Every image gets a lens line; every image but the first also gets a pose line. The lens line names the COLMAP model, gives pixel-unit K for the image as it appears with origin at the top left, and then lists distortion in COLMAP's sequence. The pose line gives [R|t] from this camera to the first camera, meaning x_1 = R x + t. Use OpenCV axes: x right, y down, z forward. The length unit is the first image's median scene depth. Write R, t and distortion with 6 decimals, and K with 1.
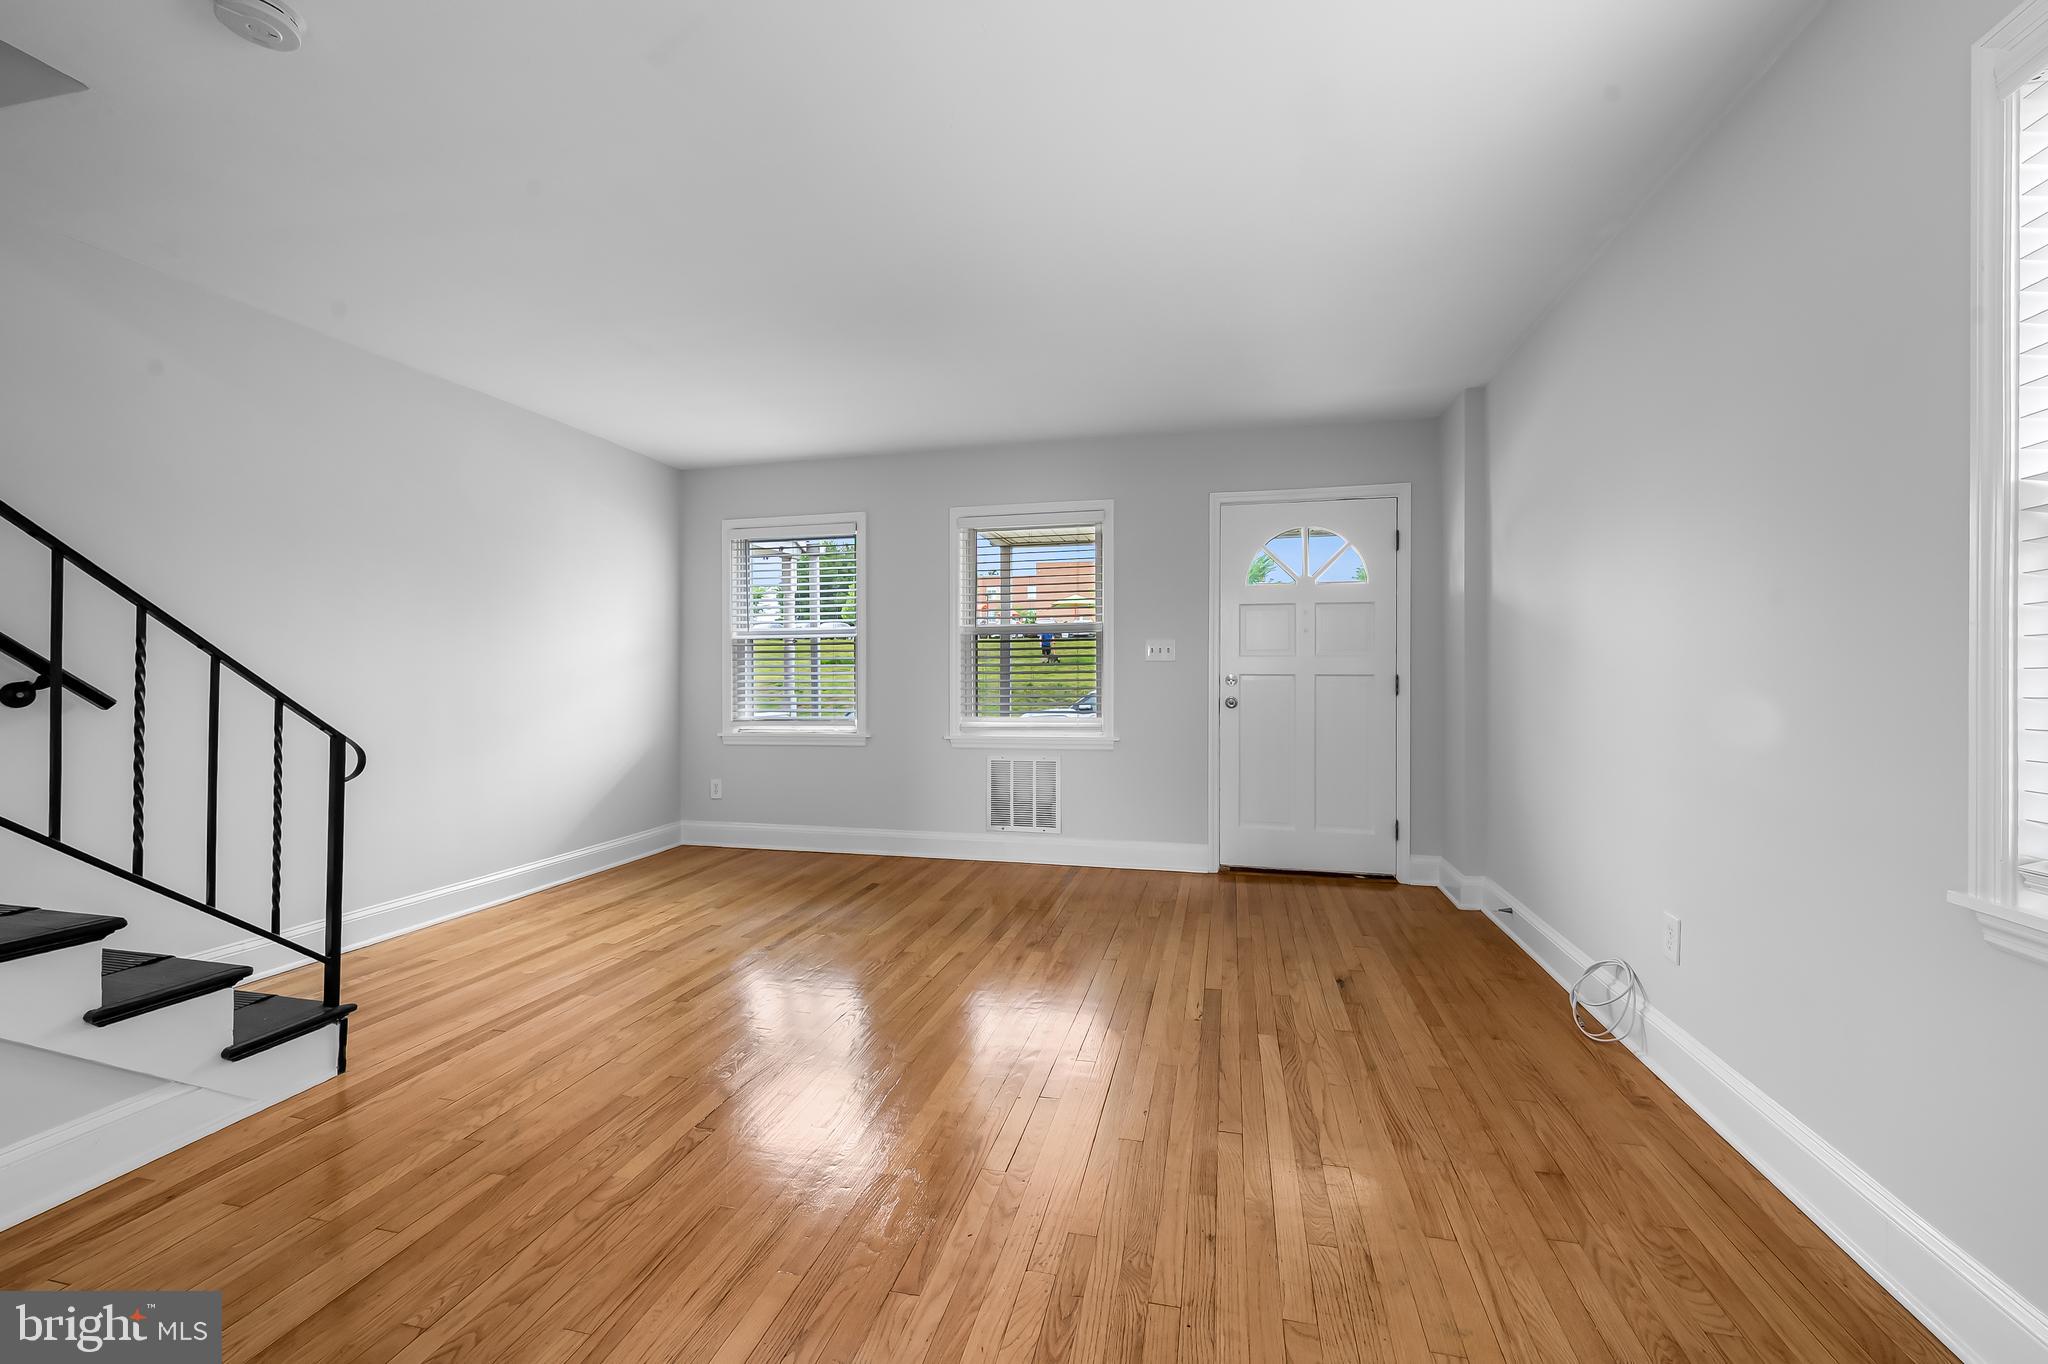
lens RADIAL K [[808.8, 0, 1031.0], [0, 808.8, 671.7], [0, 0, 1]] dist [0.007826, -0.002599]
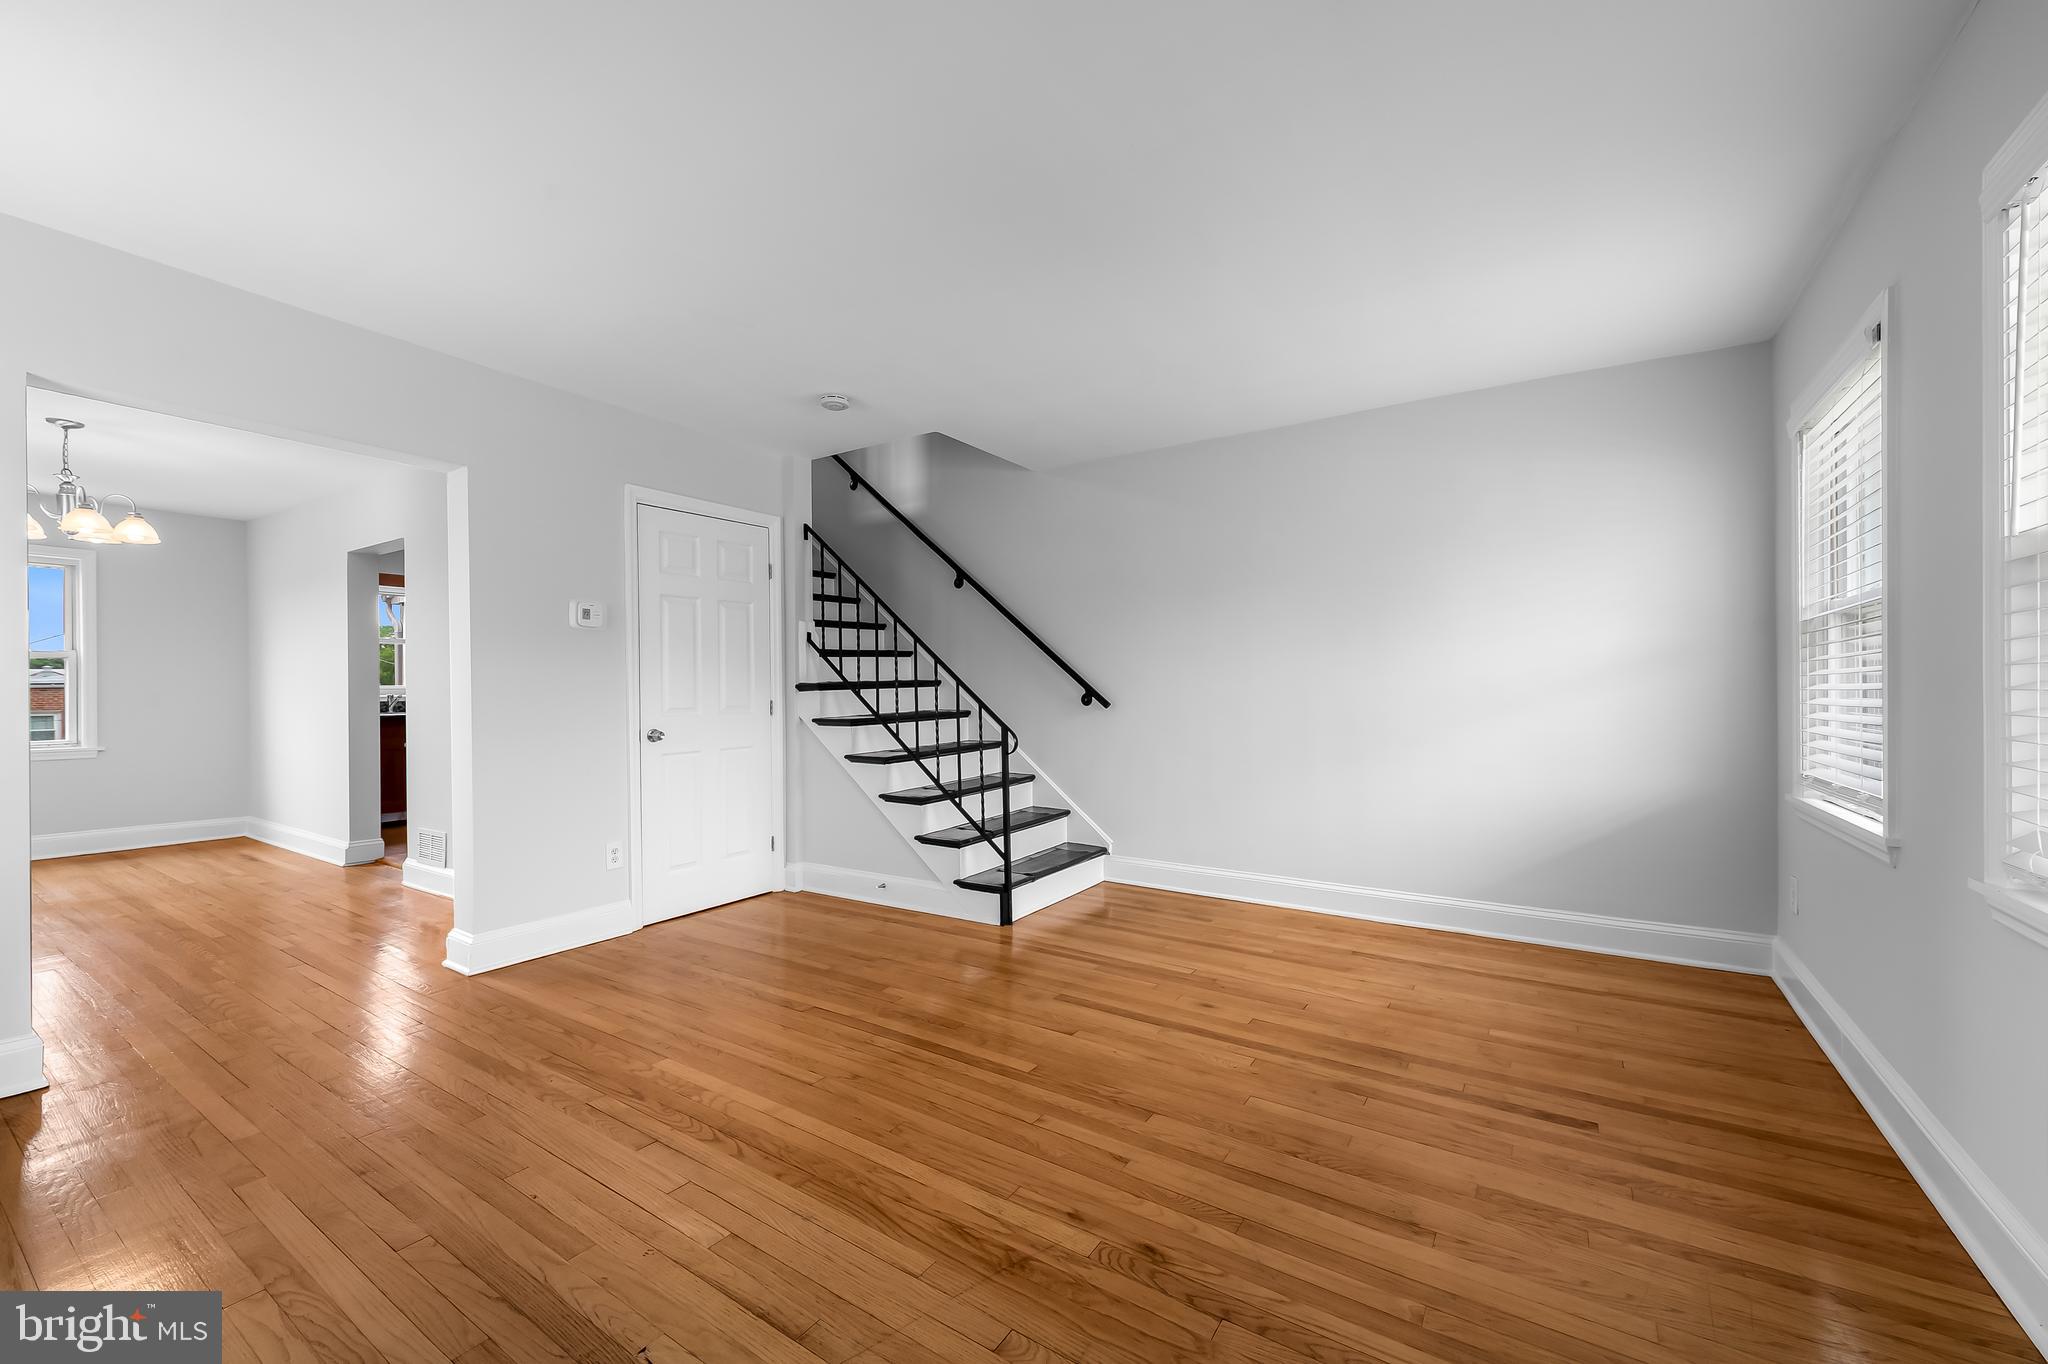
lens RADIAL K [[808.8, 0, 1041.5], [0, 808.8, 688.1], [0, 0, 1]] dist [0.007826, -0.002599]
pose [[-0.328732, 0.003348, -0.944417, 0.463797], [0.007040, 0.999975, 0.001095, -0.001408], [0.944397, -0.006289, -0.328747, 1.065857]]
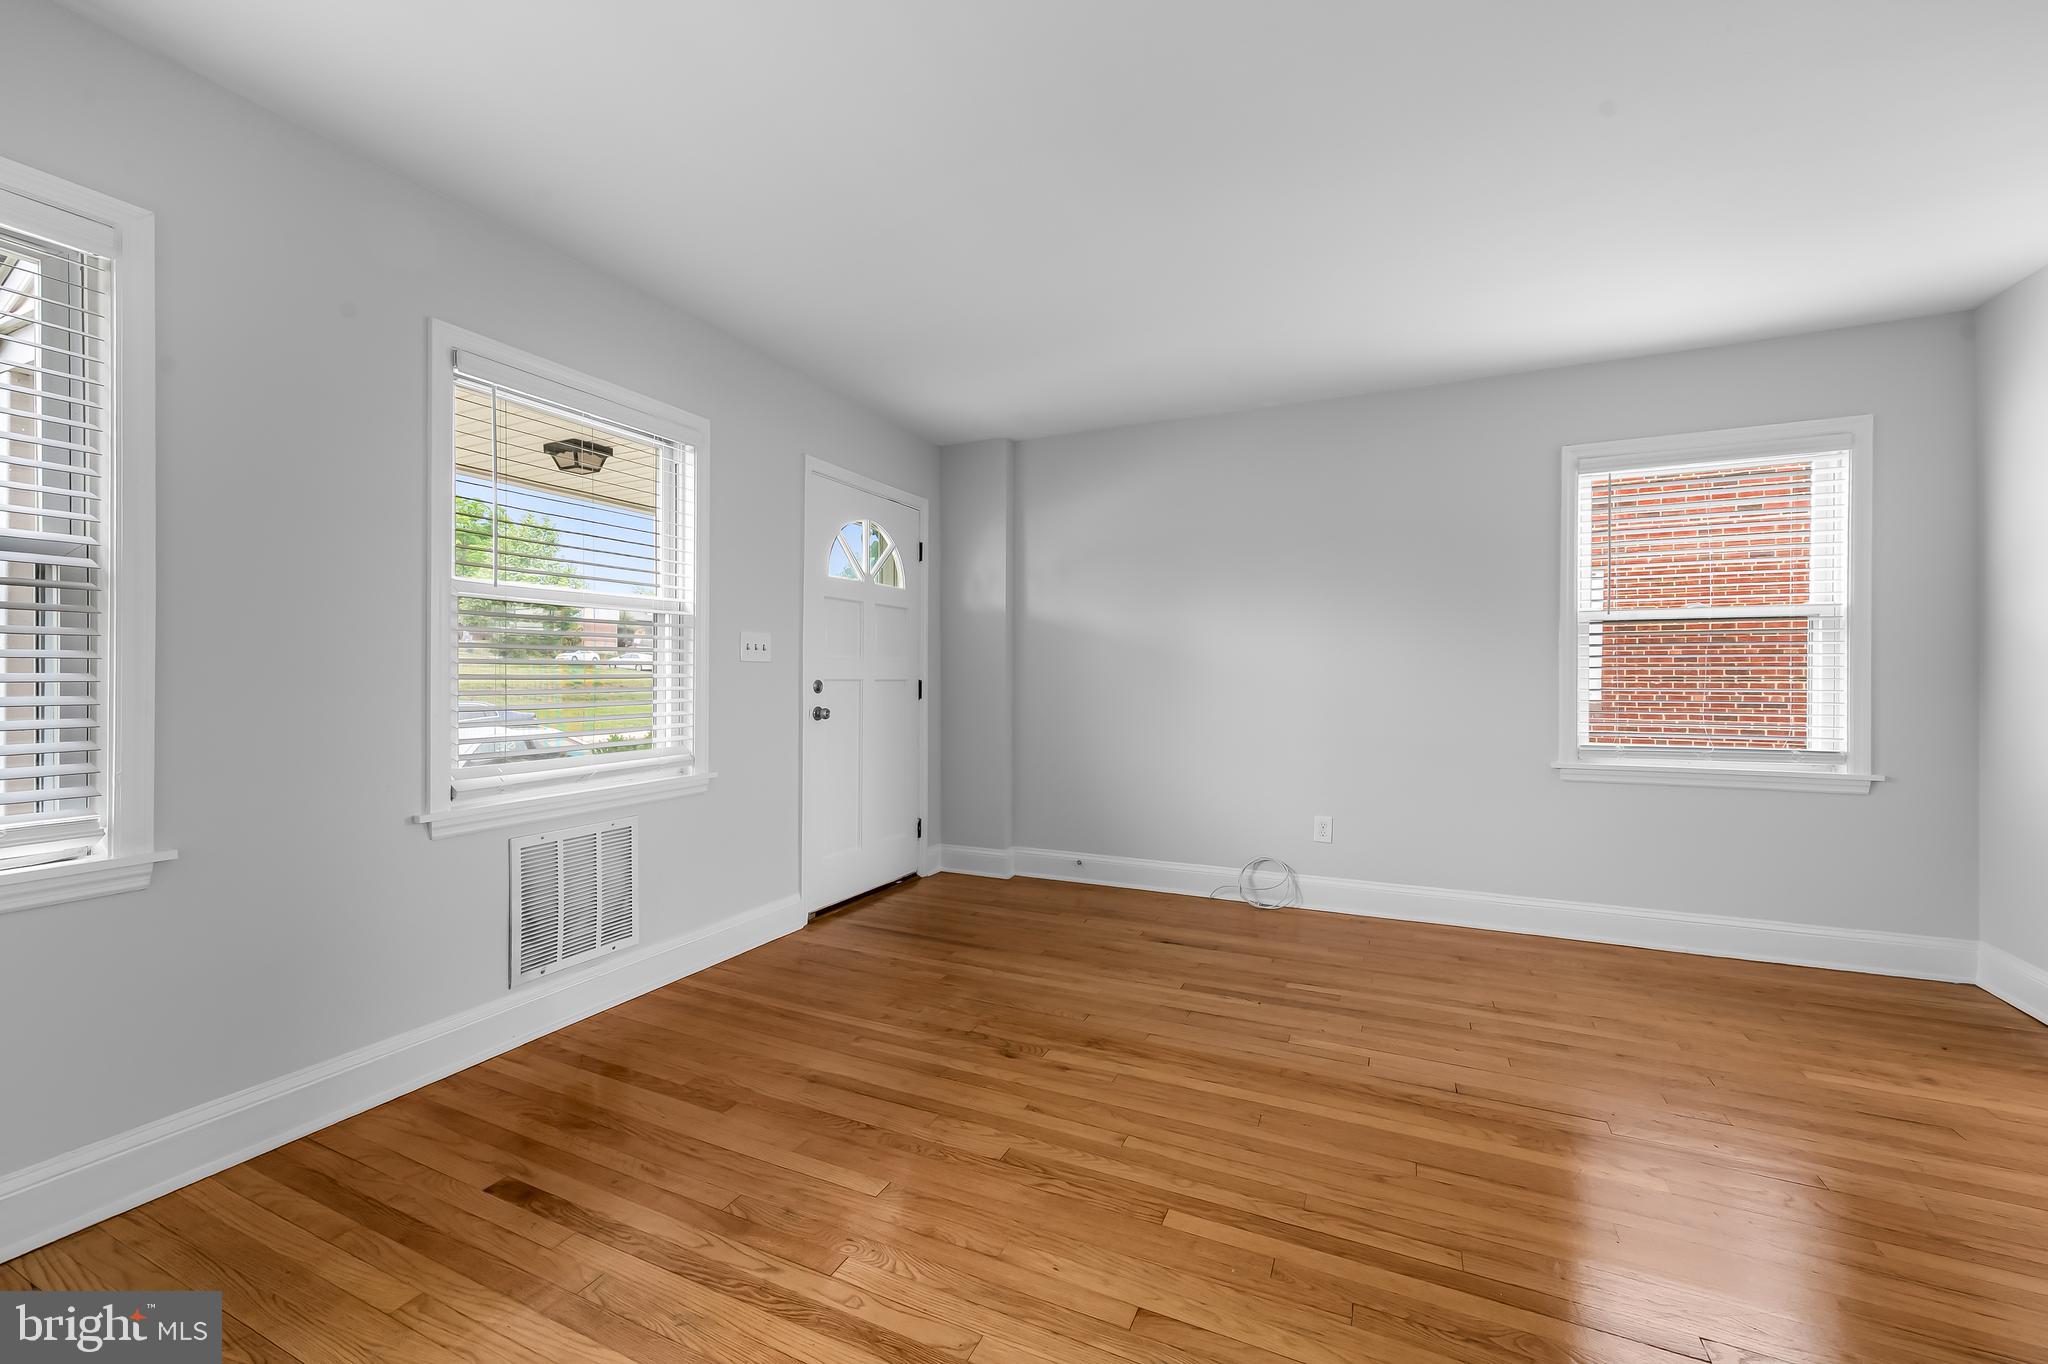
lens RADIAL K [[808.8, 0, 1017.8], [0, 808.8, 685.3], [0, 0, 1]] dist [0.007826, -0.002599]
pose [[0.208417, -0.007081, 0.978014, -0.679873], [-0.004724, 0.999955, 0.008247, 0.000864], [-0.978029, -0.006339, 0.208374, 0.817488]]
